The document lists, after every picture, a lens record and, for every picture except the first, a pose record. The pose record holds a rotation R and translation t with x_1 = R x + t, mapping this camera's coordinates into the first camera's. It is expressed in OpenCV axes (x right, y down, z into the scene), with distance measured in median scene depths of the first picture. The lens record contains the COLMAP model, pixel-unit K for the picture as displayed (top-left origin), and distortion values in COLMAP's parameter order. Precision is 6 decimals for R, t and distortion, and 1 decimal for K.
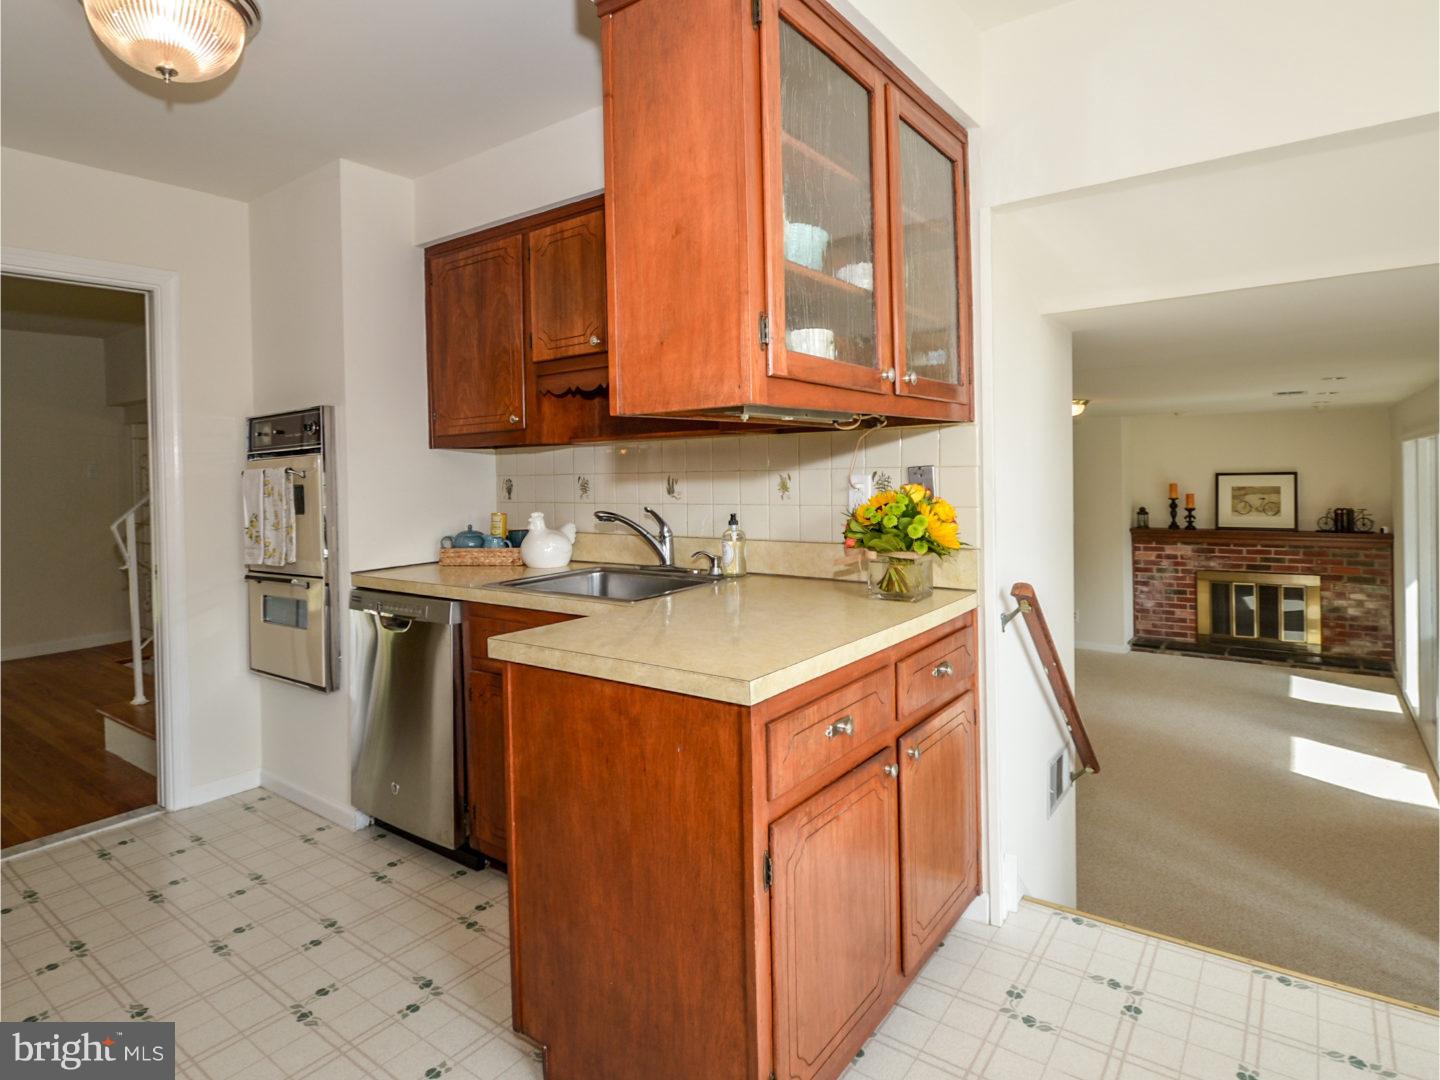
lens RADIAL K [[788.8, 0, 738.5], [0, 788.8, 541.0], [0, 0, 1]] dist [0.001130, 0.000103]
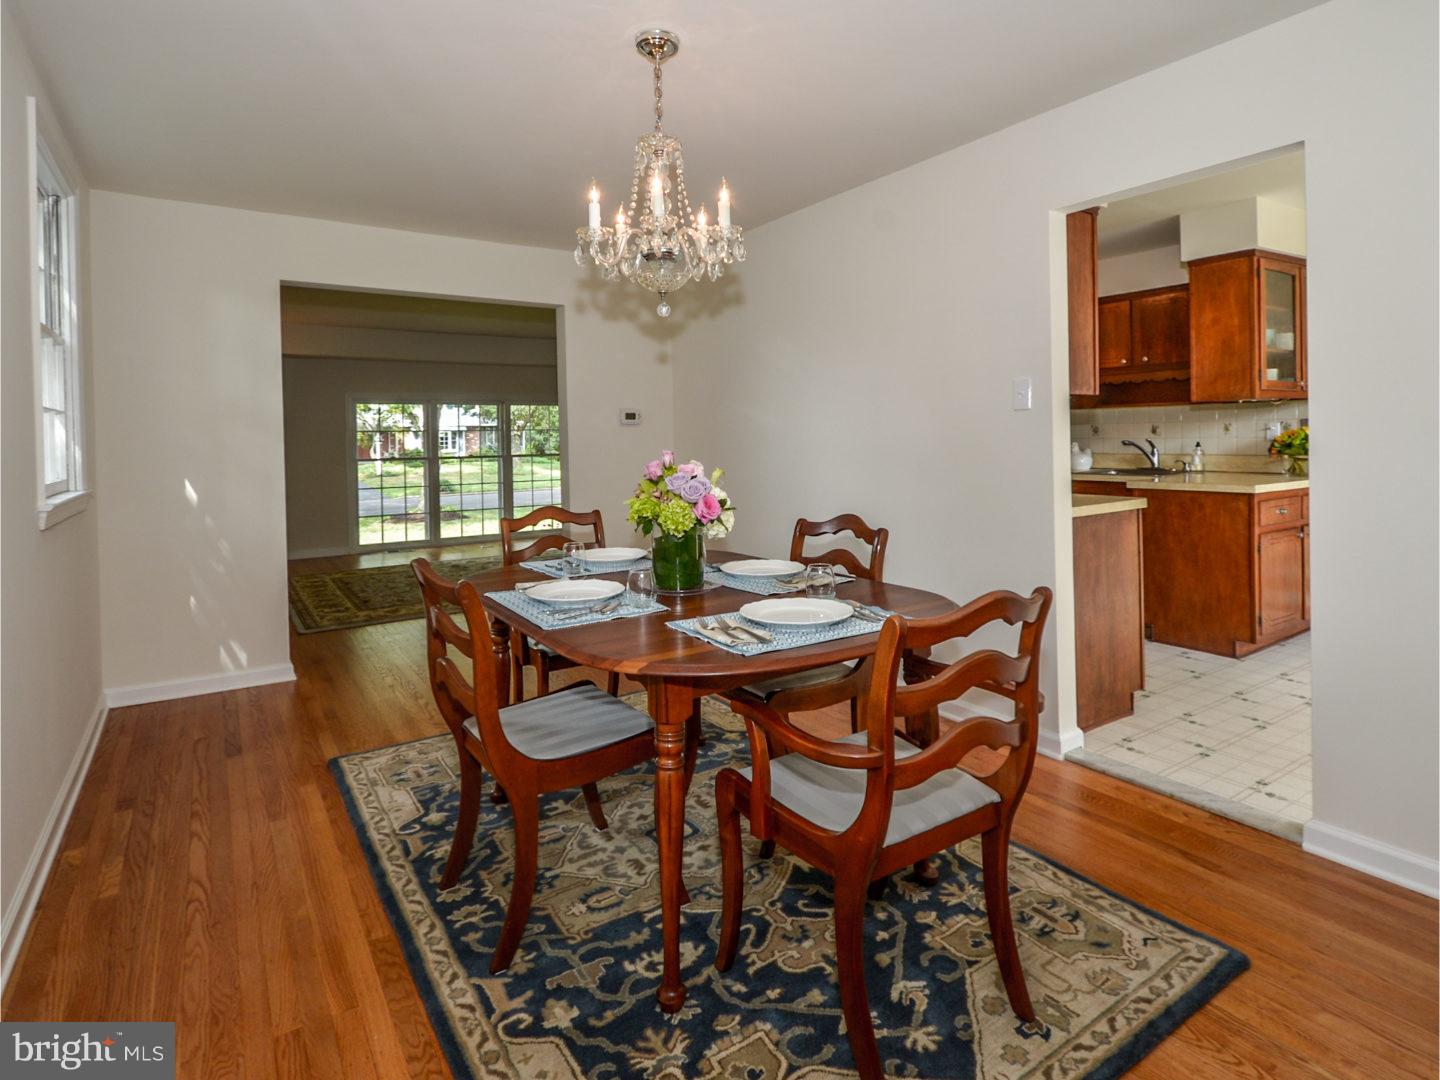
lens RADIAL K [[773.5, 0, 723.5], [0, 773.5, 475.7], [0, 0, 1]] dist [0.015700, -0.013889]
pose [[0.932764, 0.021267, -0.359859, -0.674382], [-0.029843, 0.999387, -0.018294, 0.201963], [0.359250, 0.027803, 0.932827, -2.113458]]
